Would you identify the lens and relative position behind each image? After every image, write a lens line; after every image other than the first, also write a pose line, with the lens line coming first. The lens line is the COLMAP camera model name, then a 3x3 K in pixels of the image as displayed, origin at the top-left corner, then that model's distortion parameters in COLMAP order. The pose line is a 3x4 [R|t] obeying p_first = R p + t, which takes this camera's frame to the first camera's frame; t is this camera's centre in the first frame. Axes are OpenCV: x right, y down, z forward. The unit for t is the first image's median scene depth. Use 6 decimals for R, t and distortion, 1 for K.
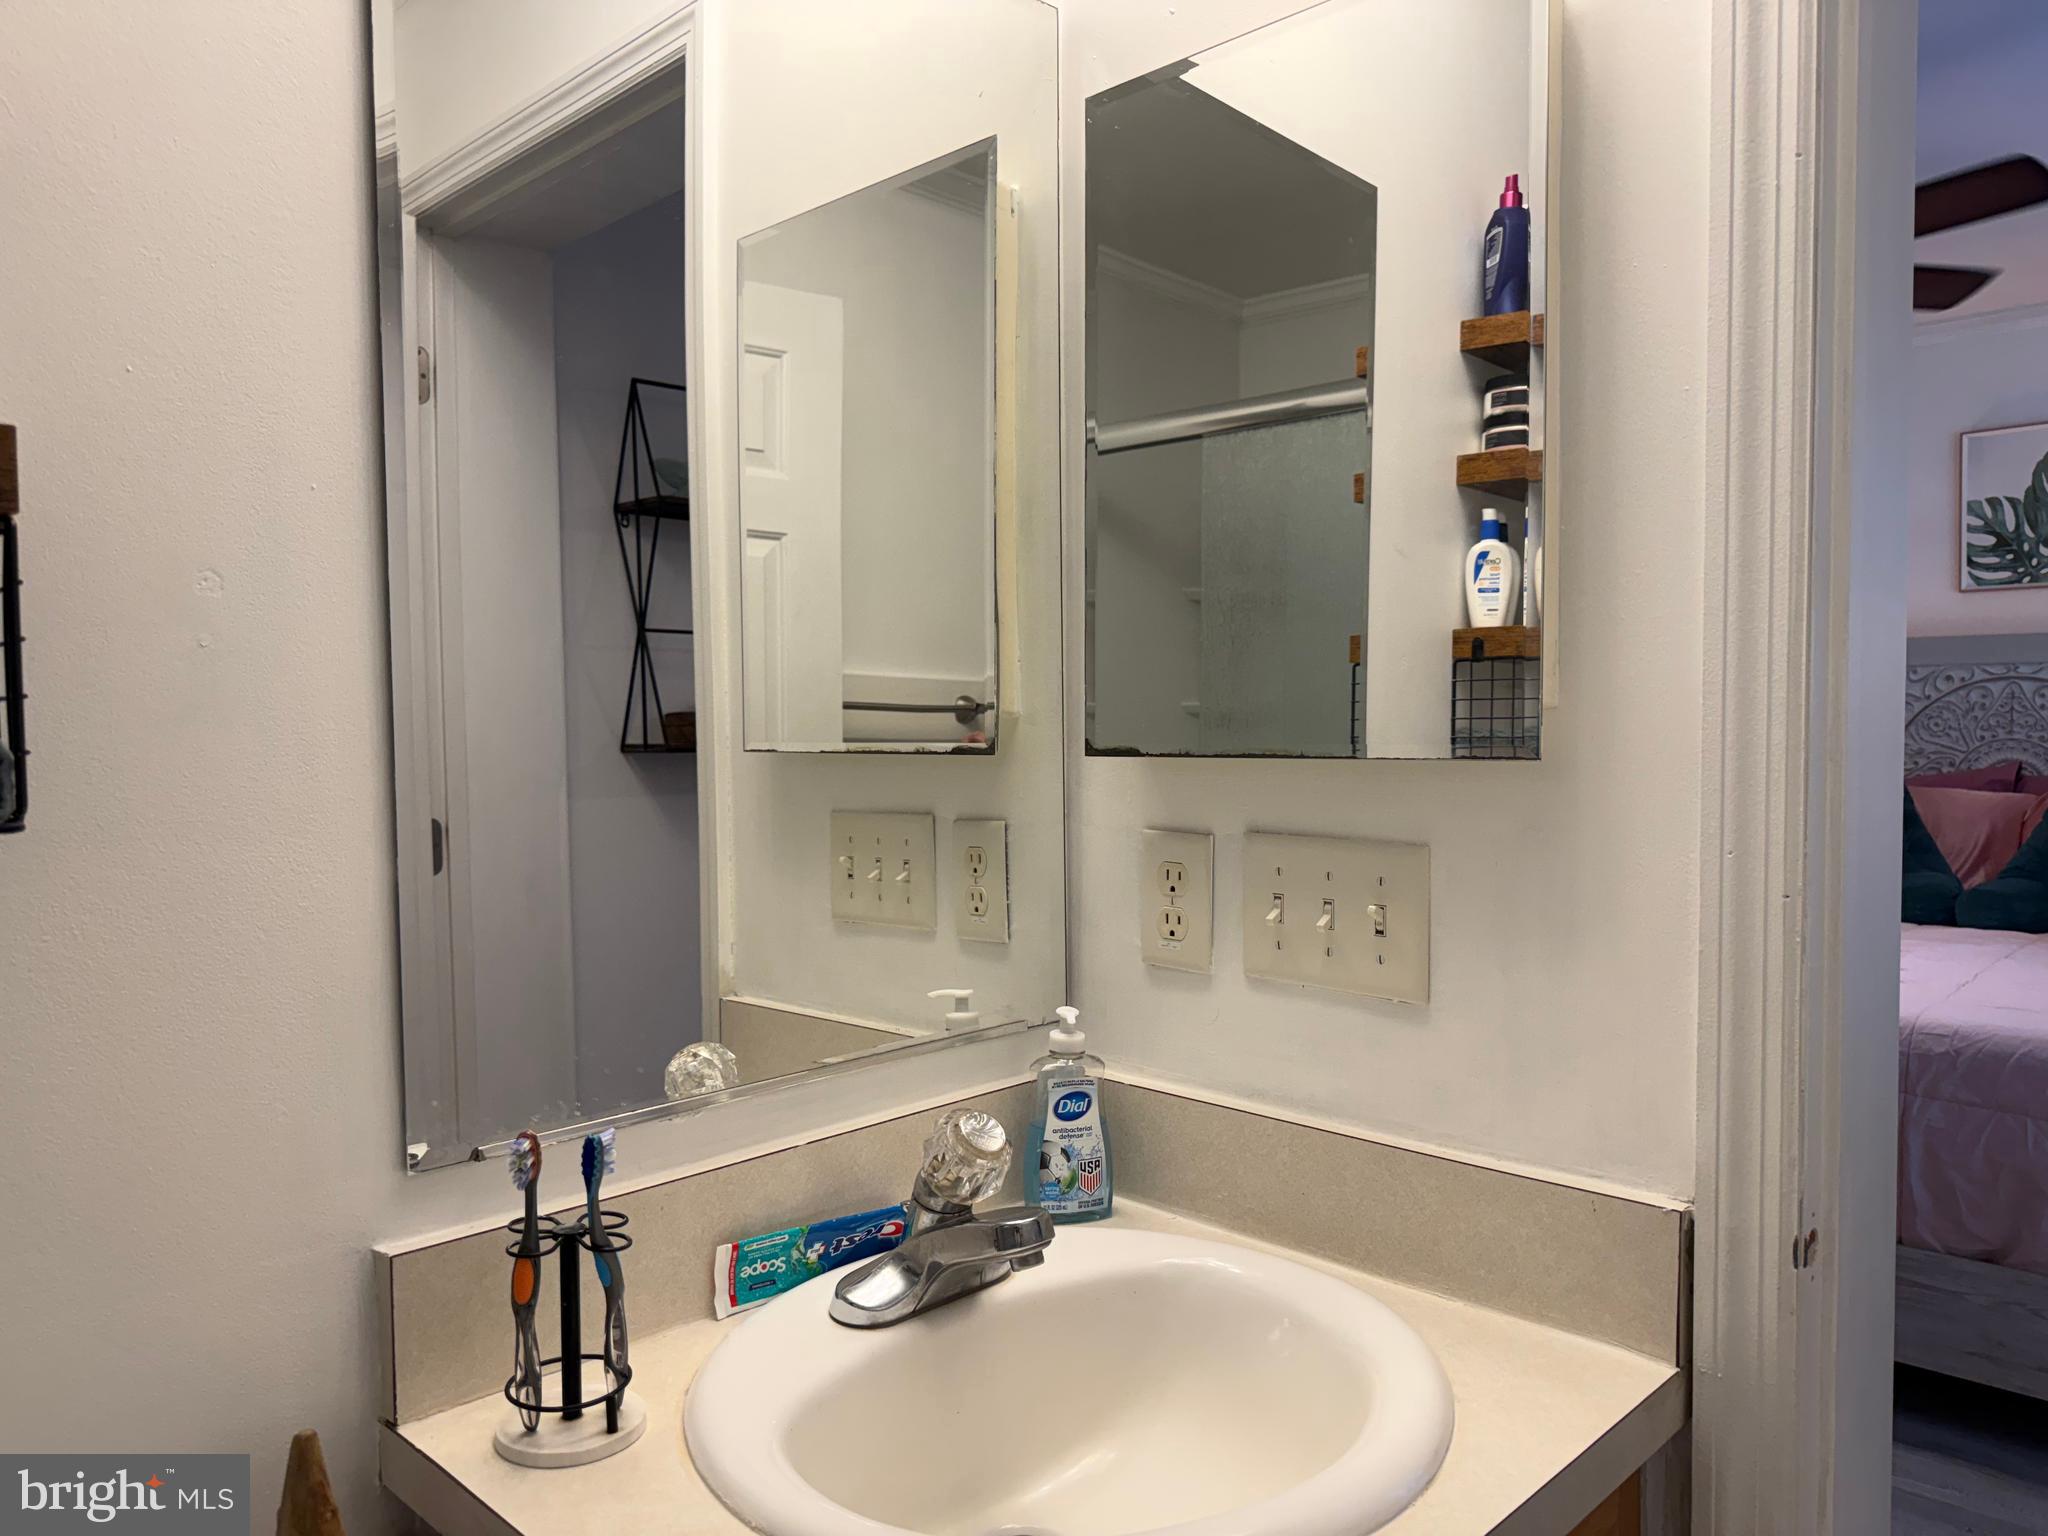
lens RADIAL K [[1443.7, 0, 1035.7], [0, 1443.7, 767.6], [0, 0, 1]] dist [0.005861, -0.005196]
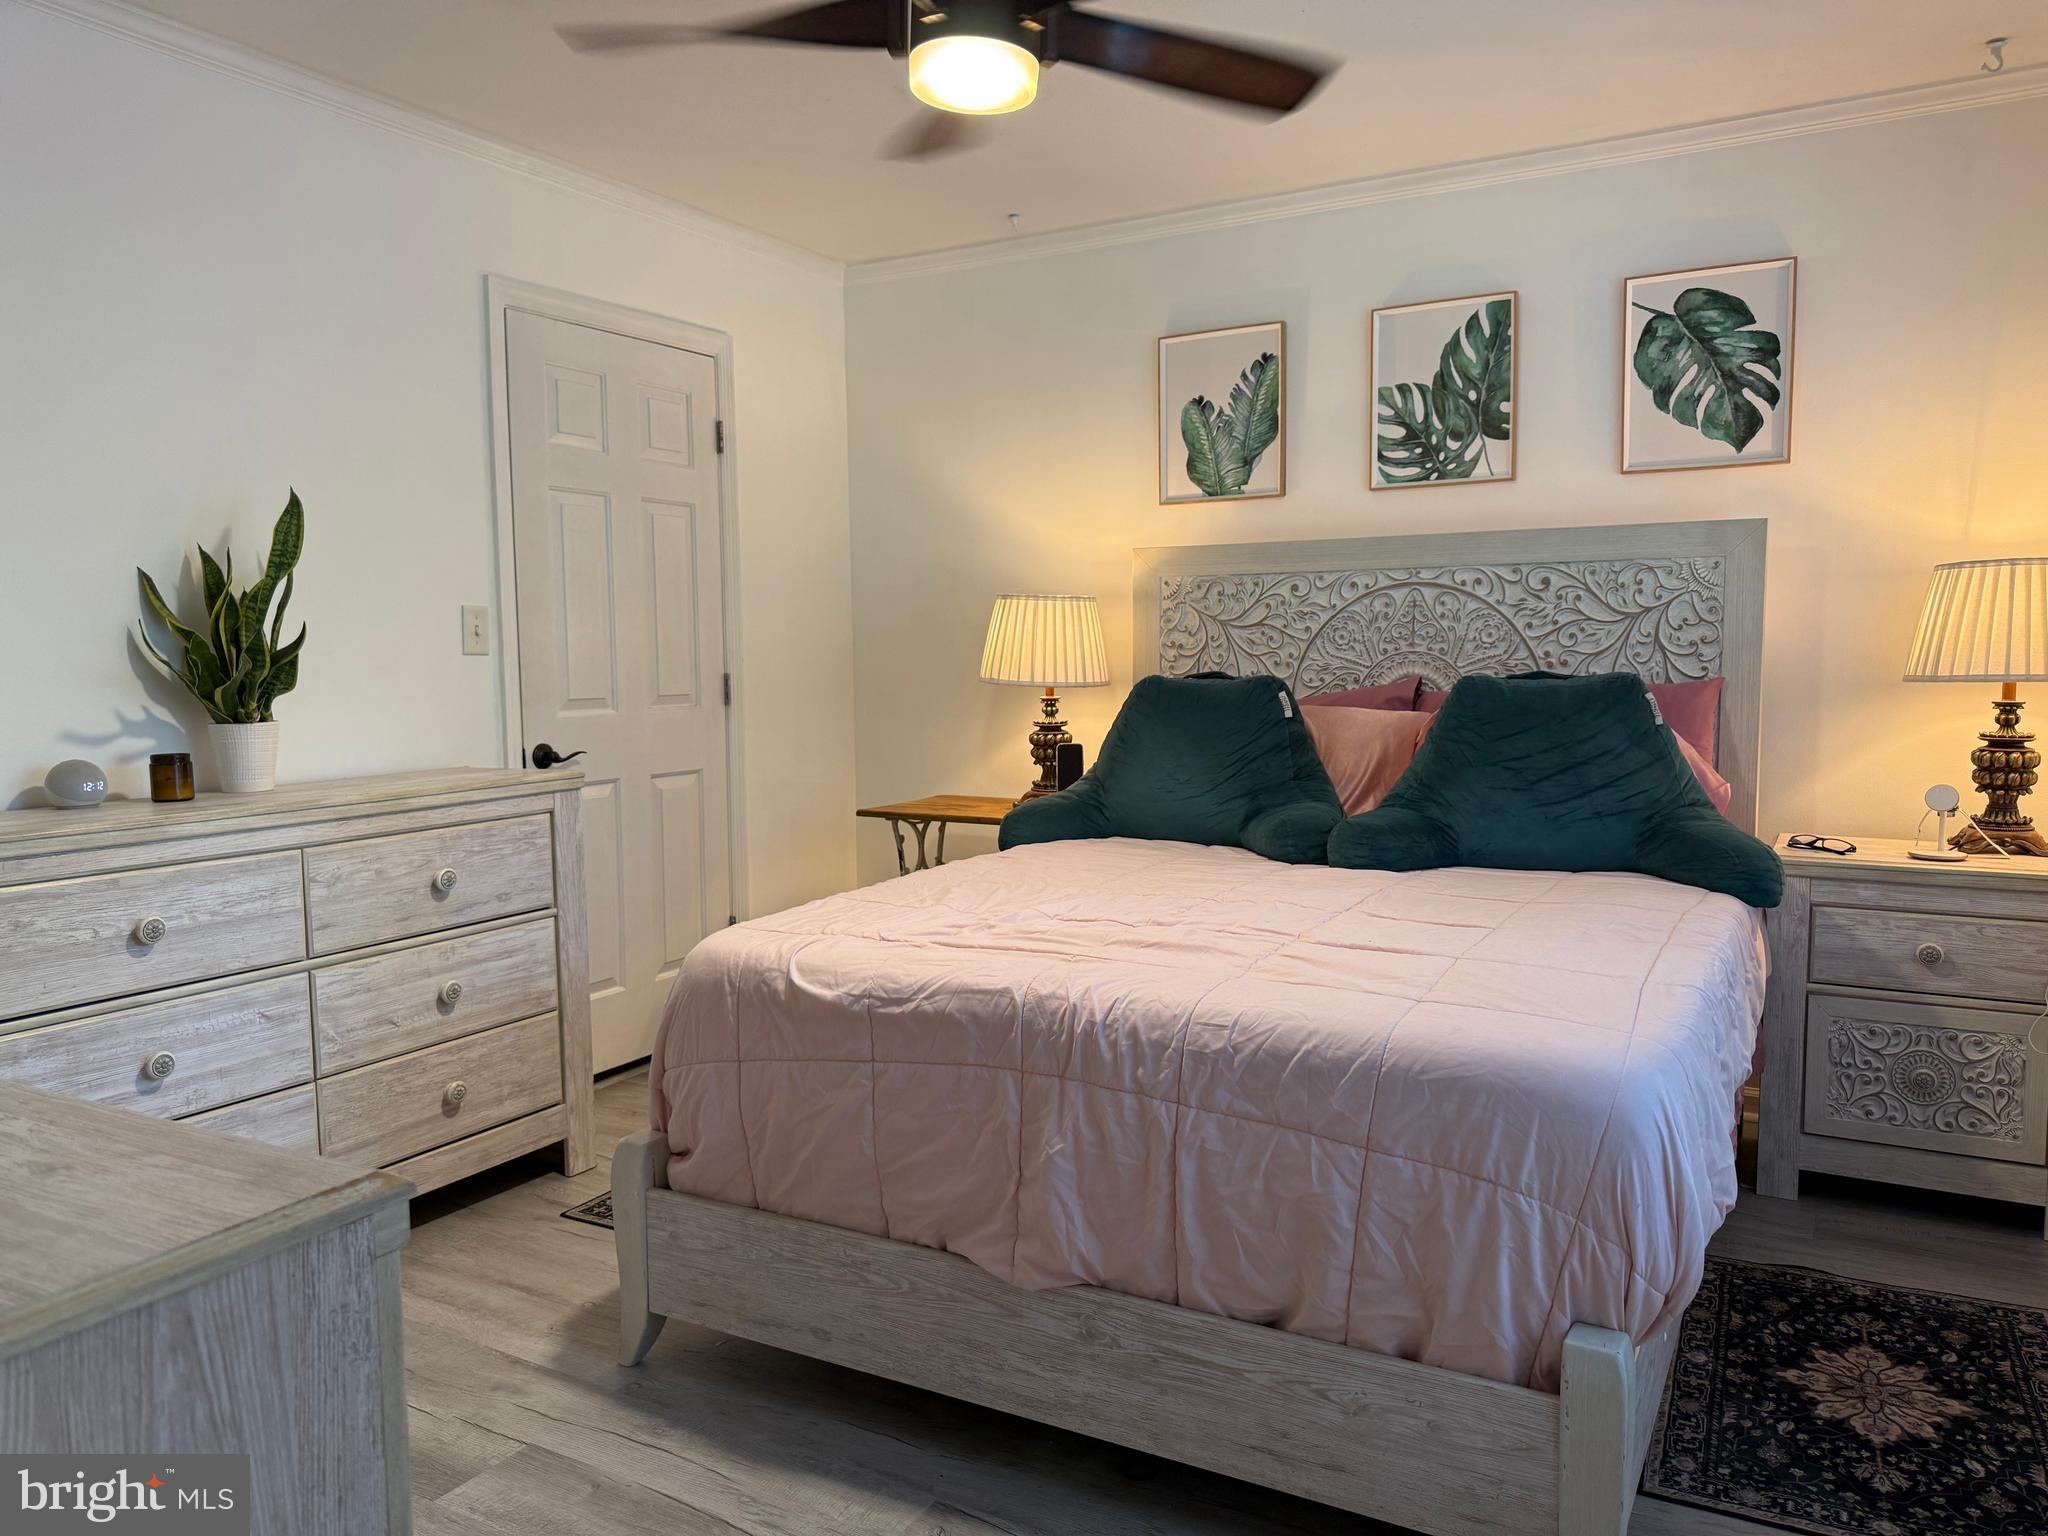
lens RADIAL K [[1436.9, 0, 1024.0], [0, 1436.9, 768.0], [0, 0, 1]] dist [0.119717, -0.177232]
pose [[0.965715, -0.022147, 0.258659, 0.196904], [0.011014, 0.998953, 0.044412, 0.009563], [-0.259372, -0.040041, 0.964947, 0.178861]]
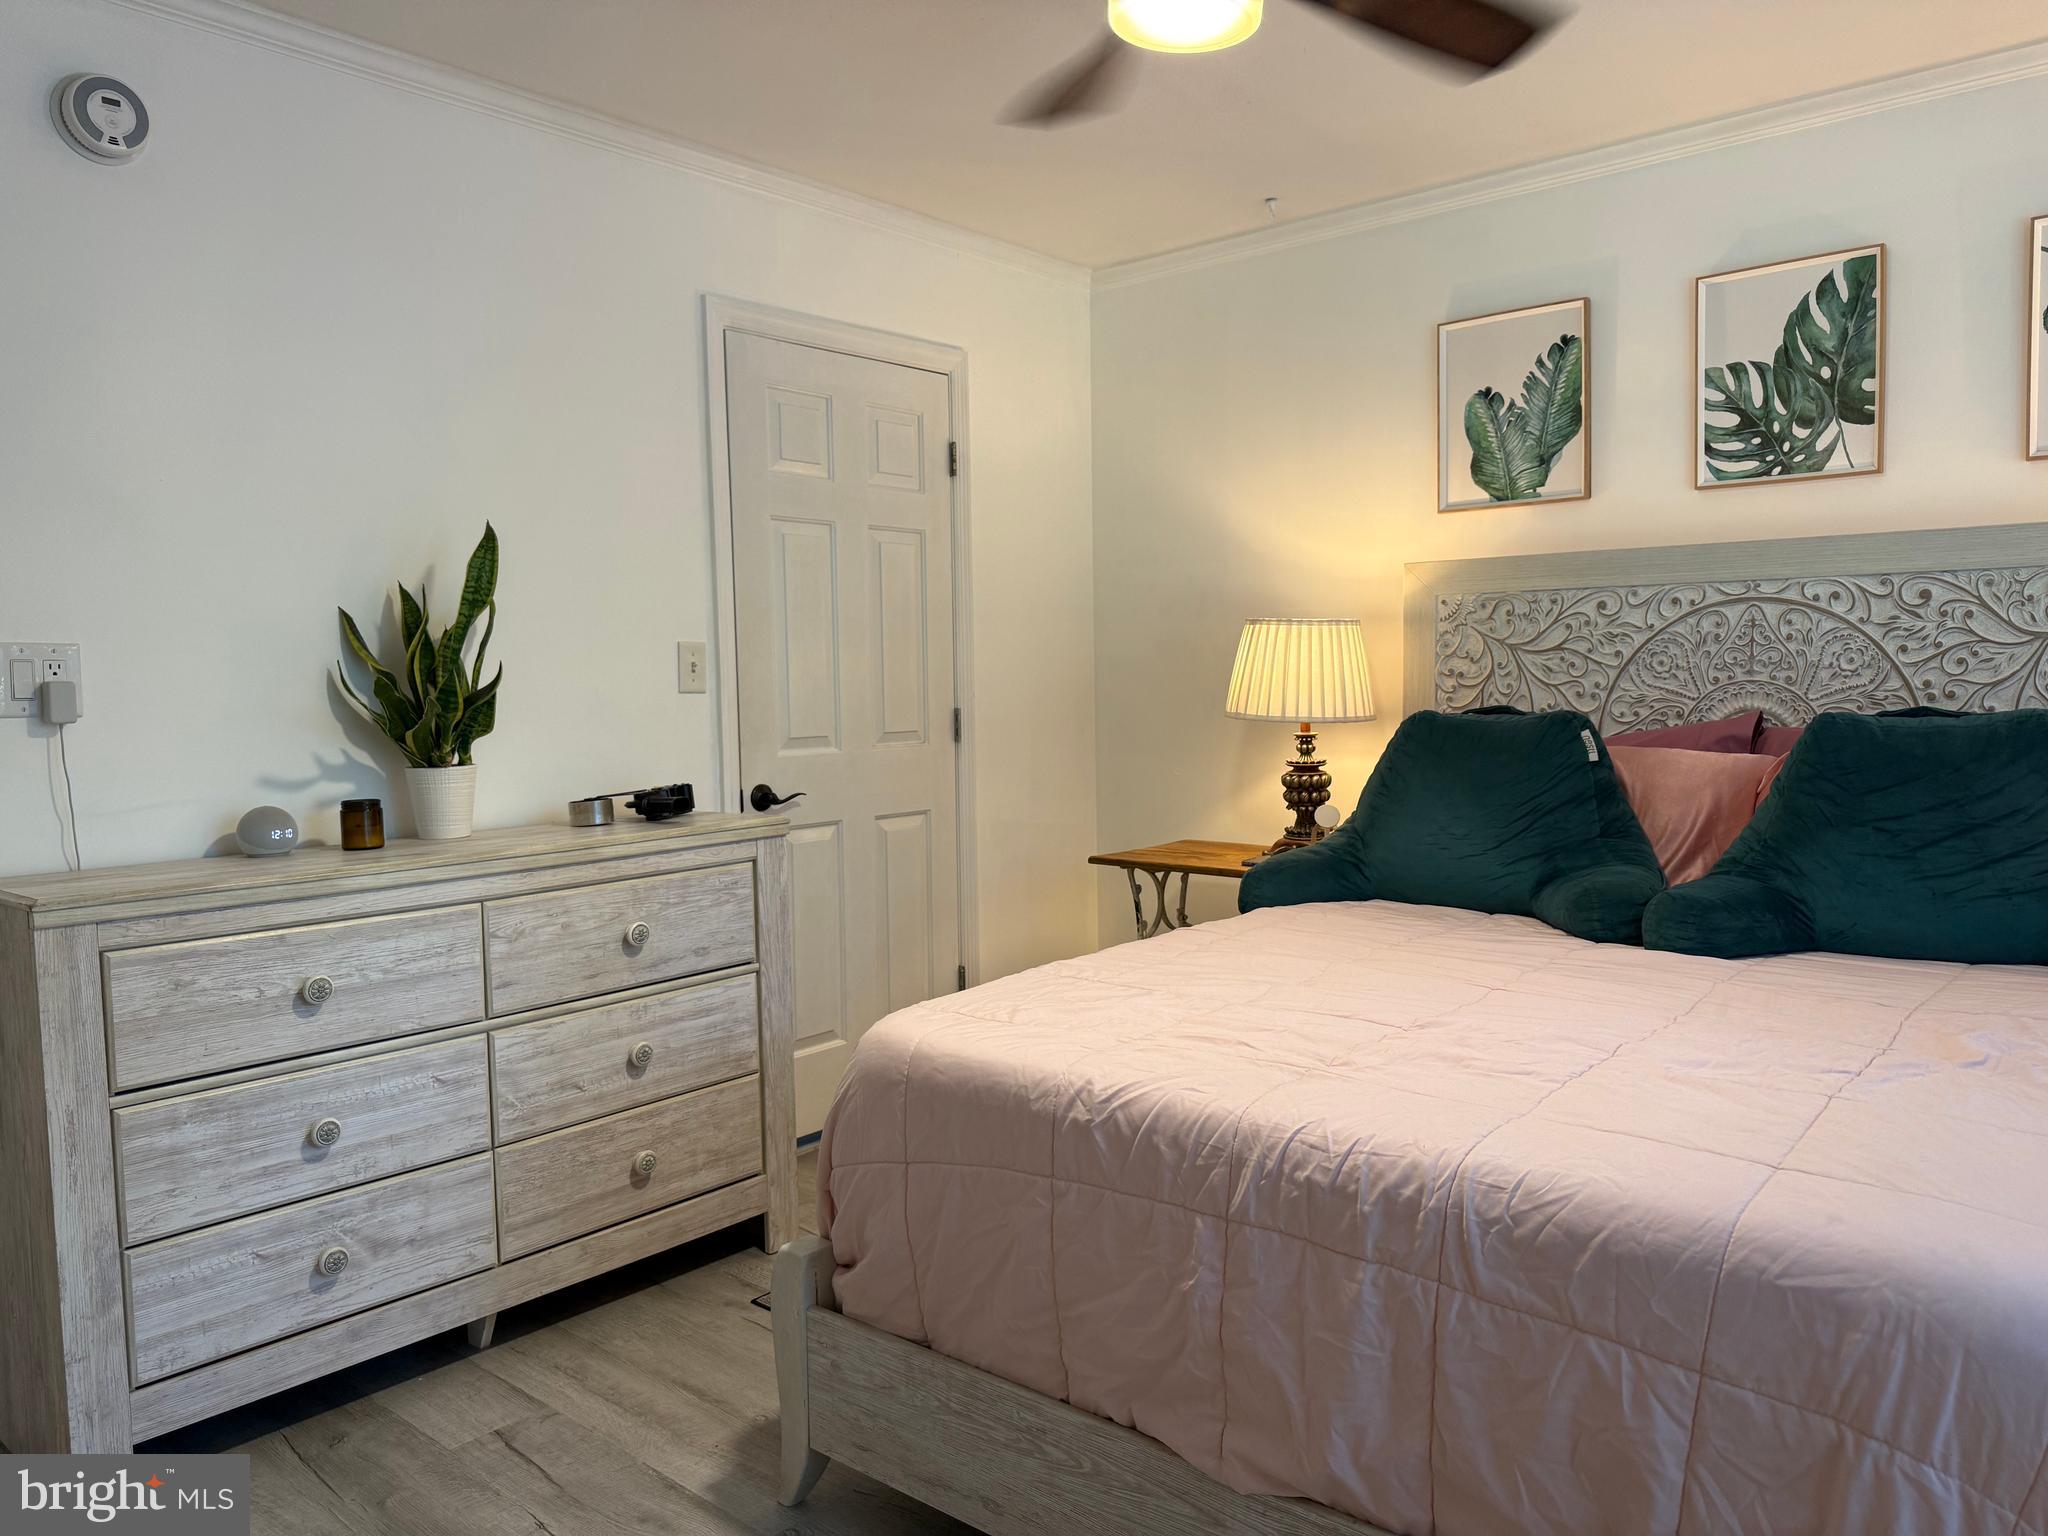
lens RADIAL K [[1443.7, 0, 1035.7], [0, 1443.7, 767.6], [0, 0, 1]] dist [0.005861, -0.005196]
pose [[0.997596, -0.012937, 0.068078, 0.244930], [0.011075, 0.999556, 0.027649, 0.000270], [-0.068406, -0.026829, 0.997297, 0.267558]]
